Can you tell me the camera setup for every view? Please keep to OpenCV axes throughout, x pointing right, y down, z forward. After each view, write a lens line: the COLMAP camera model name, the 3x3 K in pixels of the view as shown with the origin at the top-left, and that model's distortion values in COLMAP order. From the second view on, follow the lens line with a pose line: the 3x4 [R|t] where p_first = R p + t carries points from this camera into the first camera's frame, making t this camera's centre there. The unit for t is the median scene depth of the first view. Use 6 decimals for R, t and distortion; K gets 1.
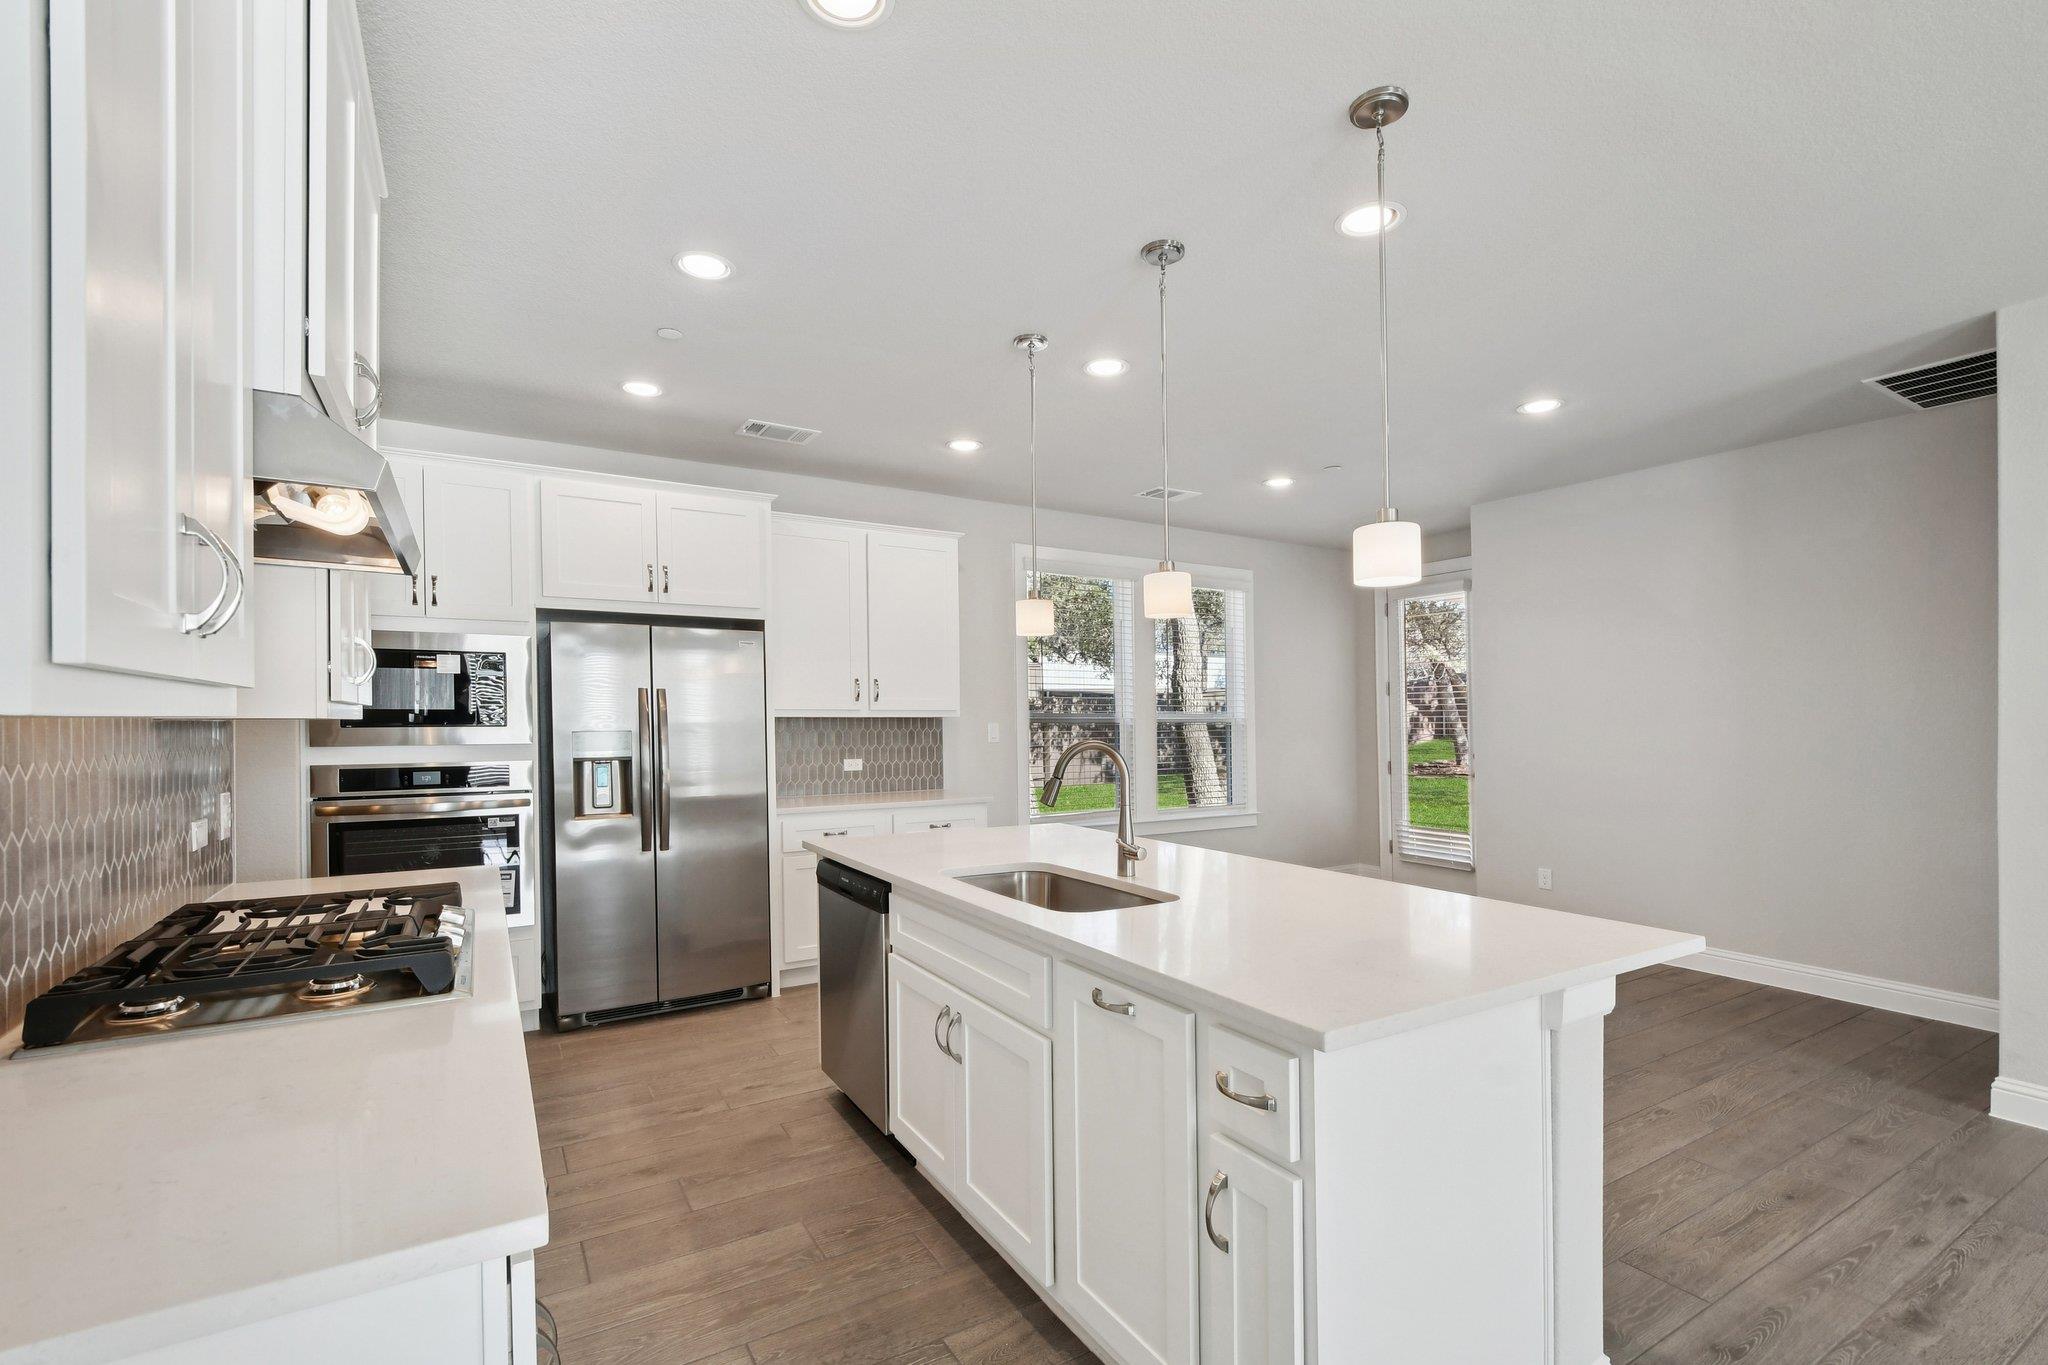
lens RADIAL K [[905.3, 0, 1015.2], [0, 905.3, 714.4], [0, 0, 1]] dist [-0.001592, -0.002922]
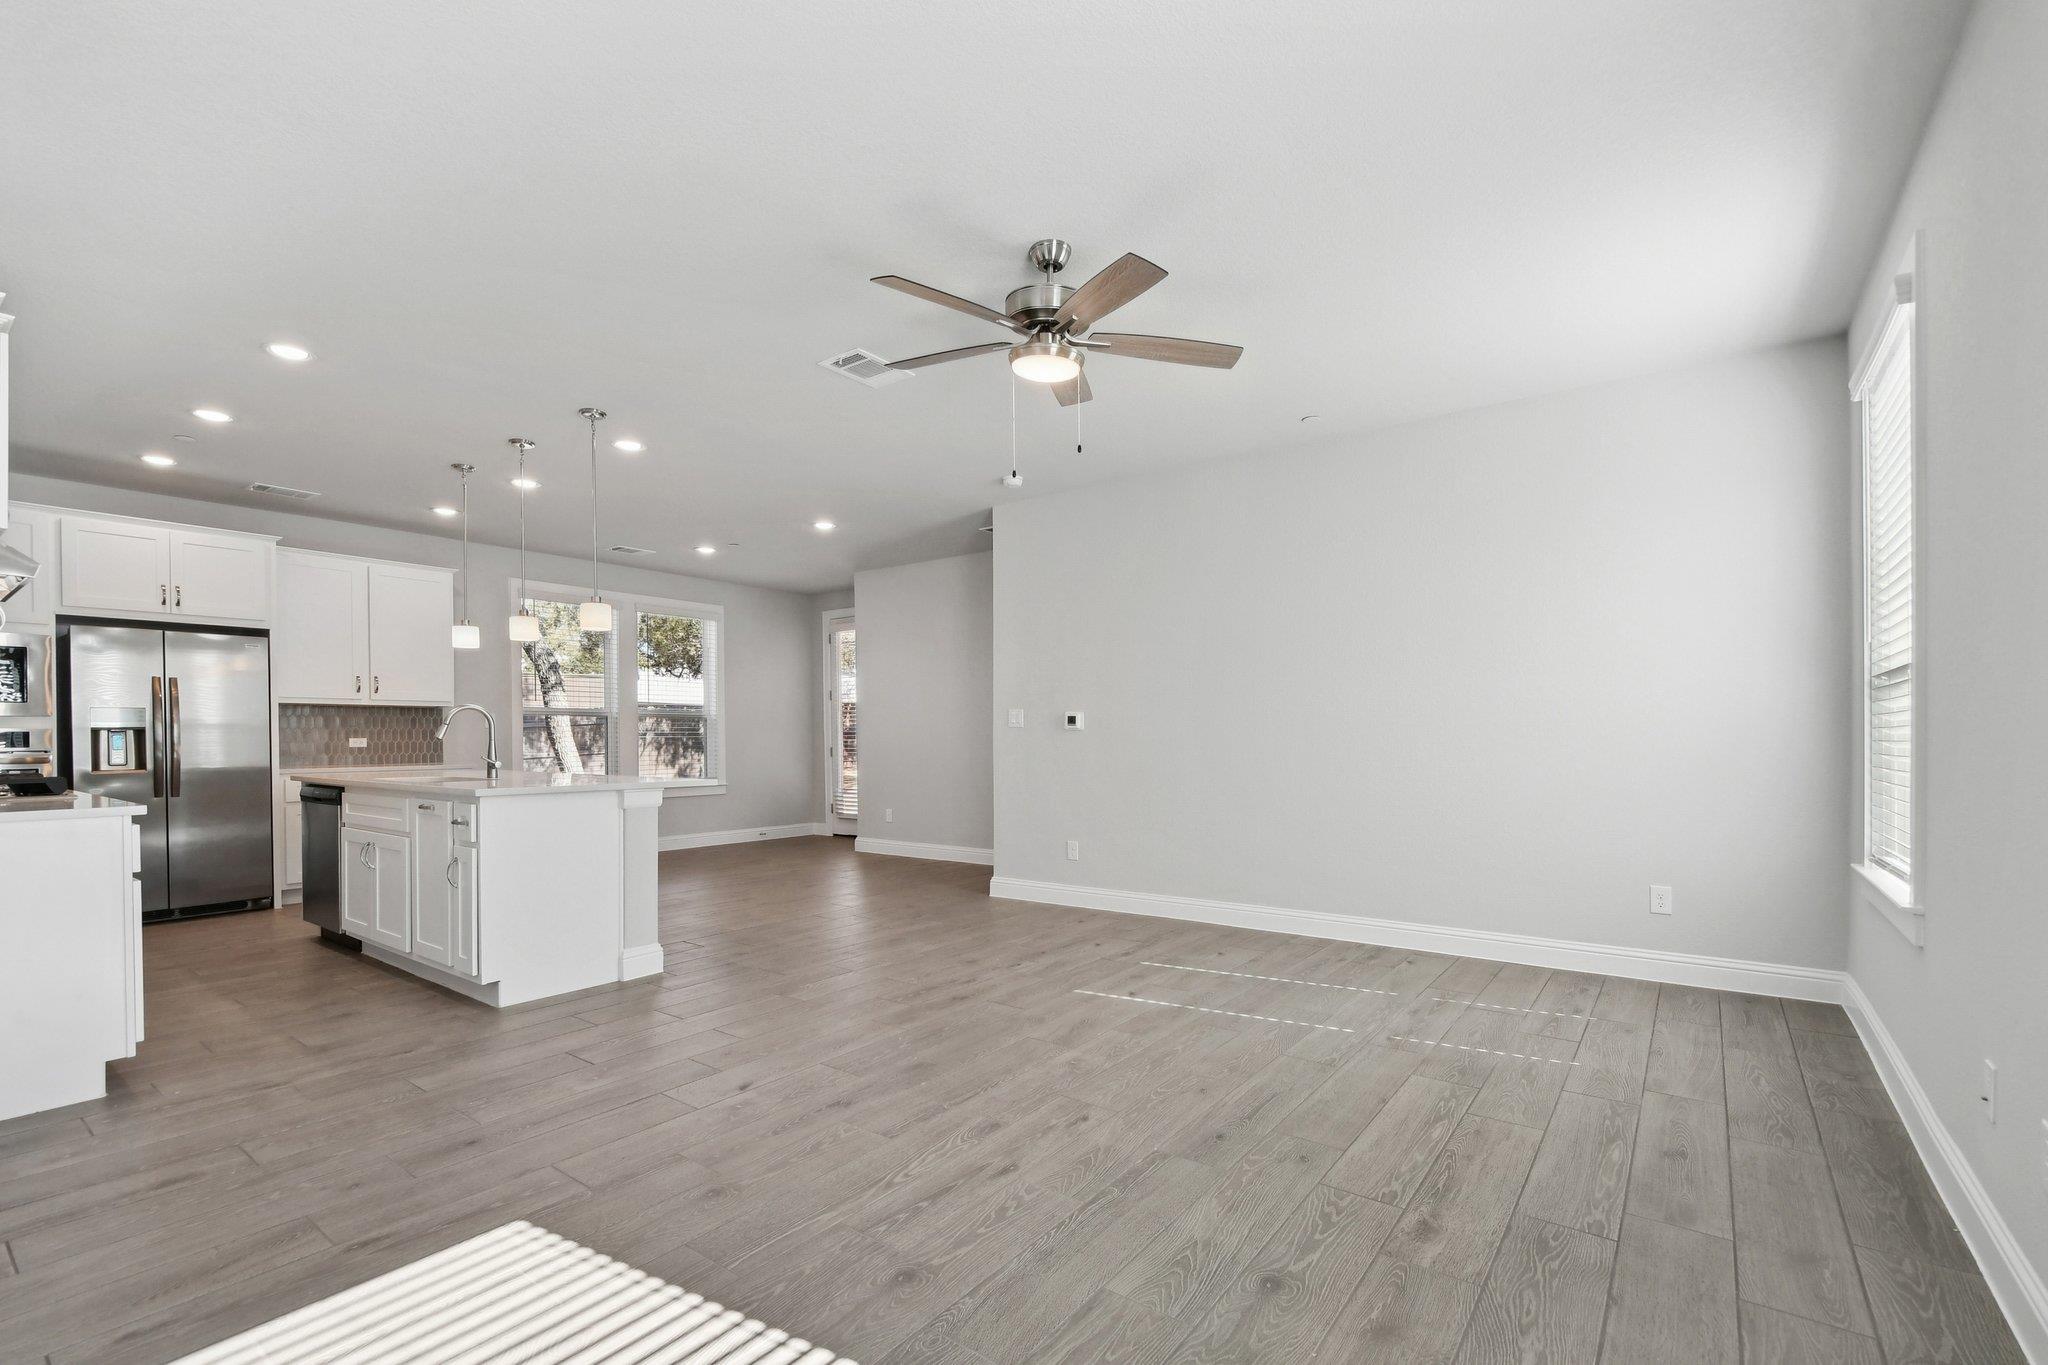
lens RADIAL K [[905.3, 0, 1009.8], [0, 905.3, 726.2], [0, 0, 1]] dist [-0.001592, -0.002922]
pose [[0.926548, 0.003261, 0.376162, 0.240163], [-0.000527, 0.999973, -0.007371, 0.049642], [-0.376176, 0.006632, 0.926525, -0.663582]]
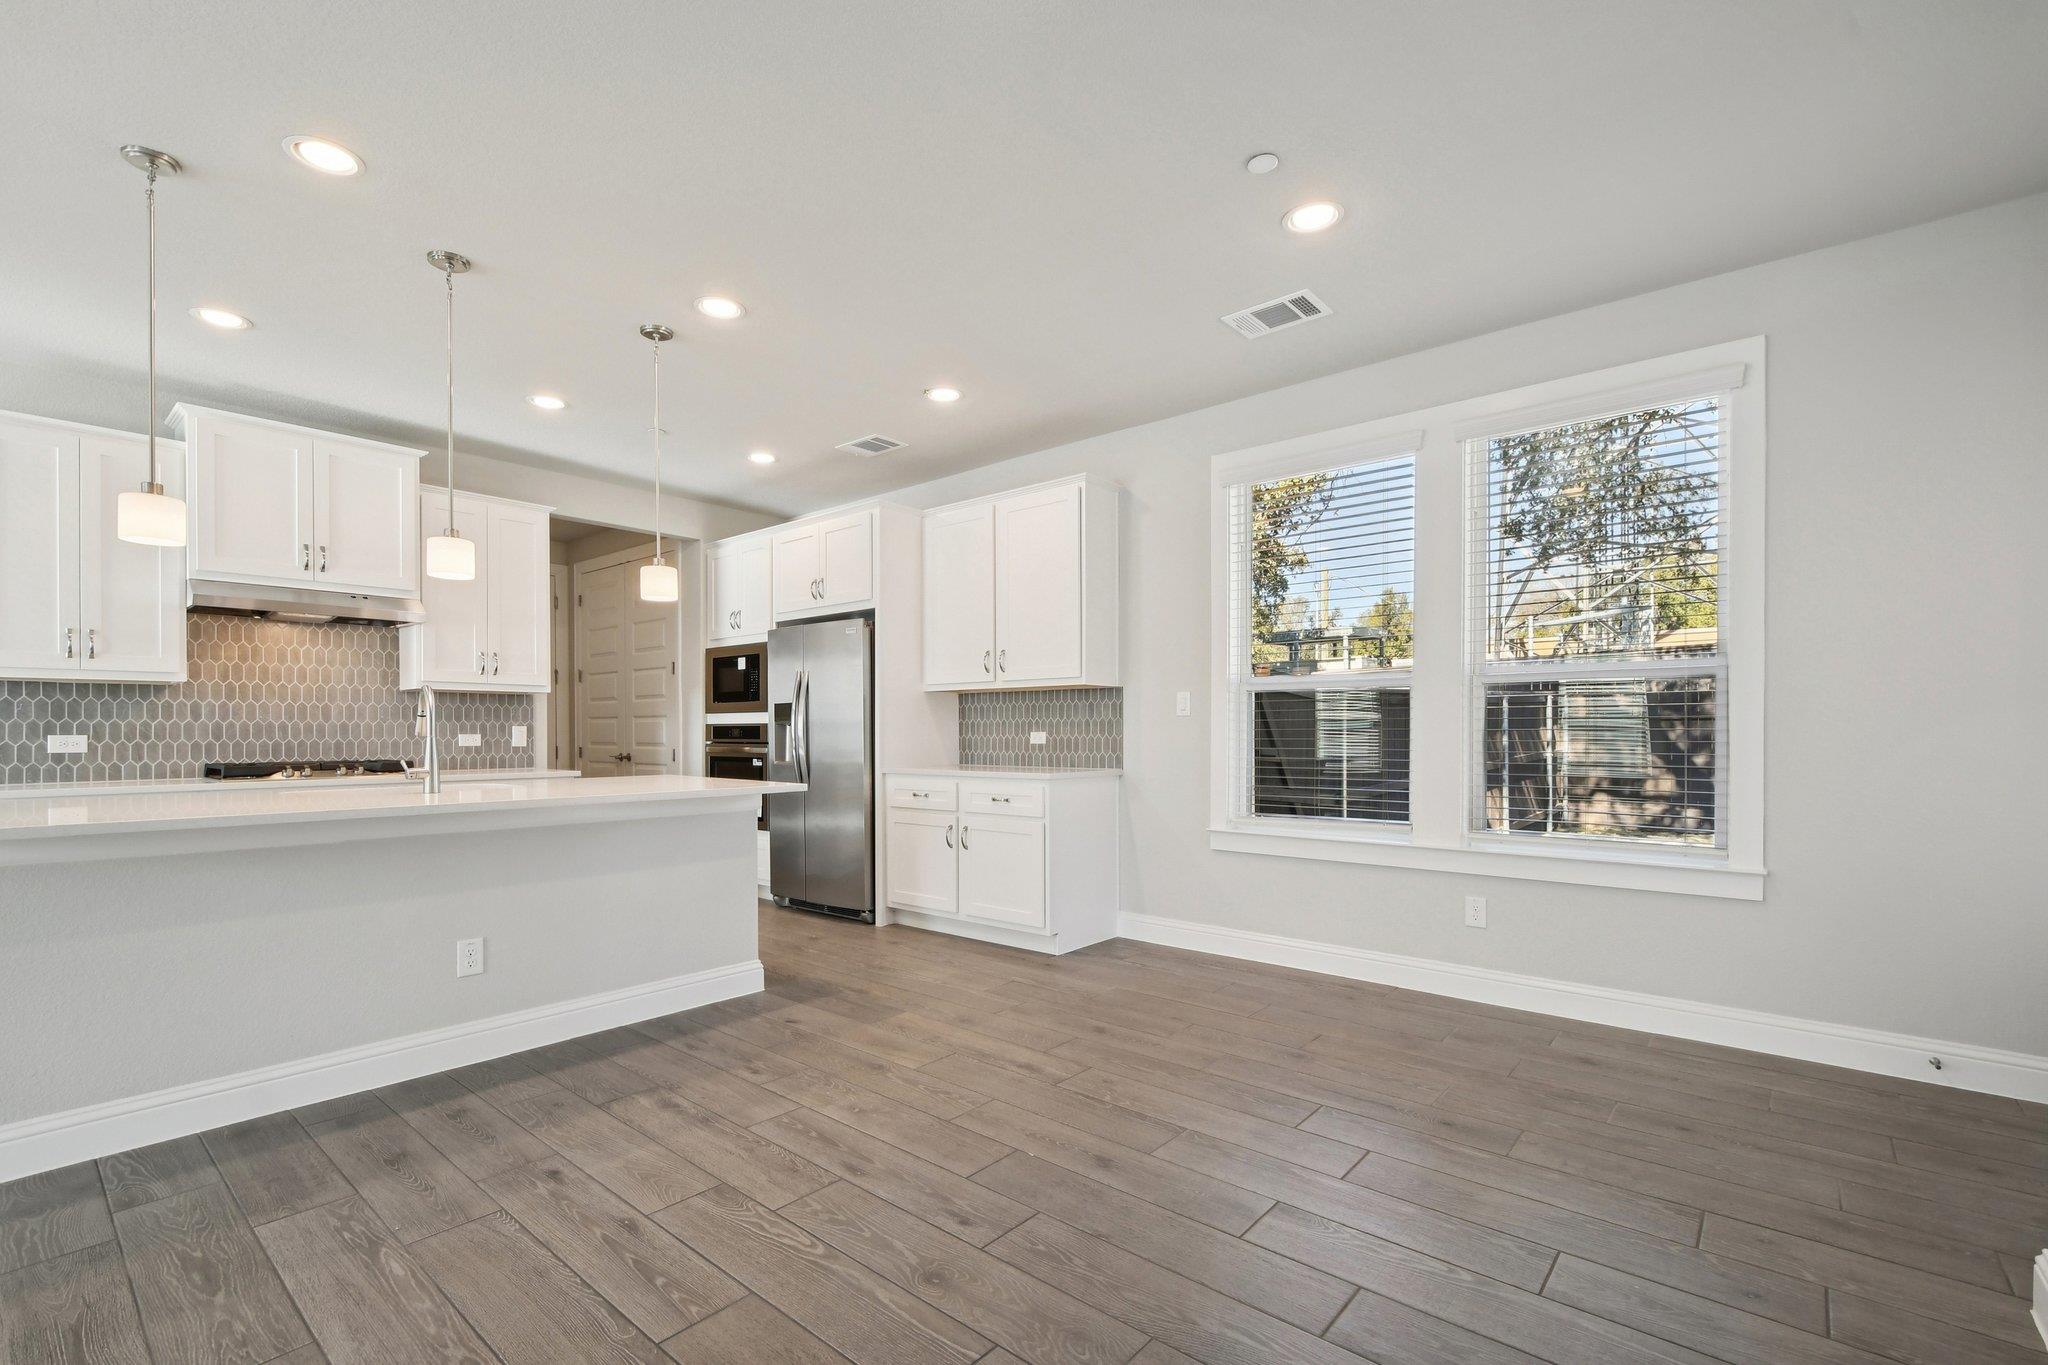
lens RADIAL K [[905.3, 0, 1017.3], [0, 905.3, 740.0], [0, 0, 1]] dist [-0.001592, -0.002922]
pose [[0.317894, 0.010511, -0.948068, 0.911986], [0.006049, 0.999896, 0.013114, 0.054570], [0.948107, -0.009904, 0.317797, 0.801610]]
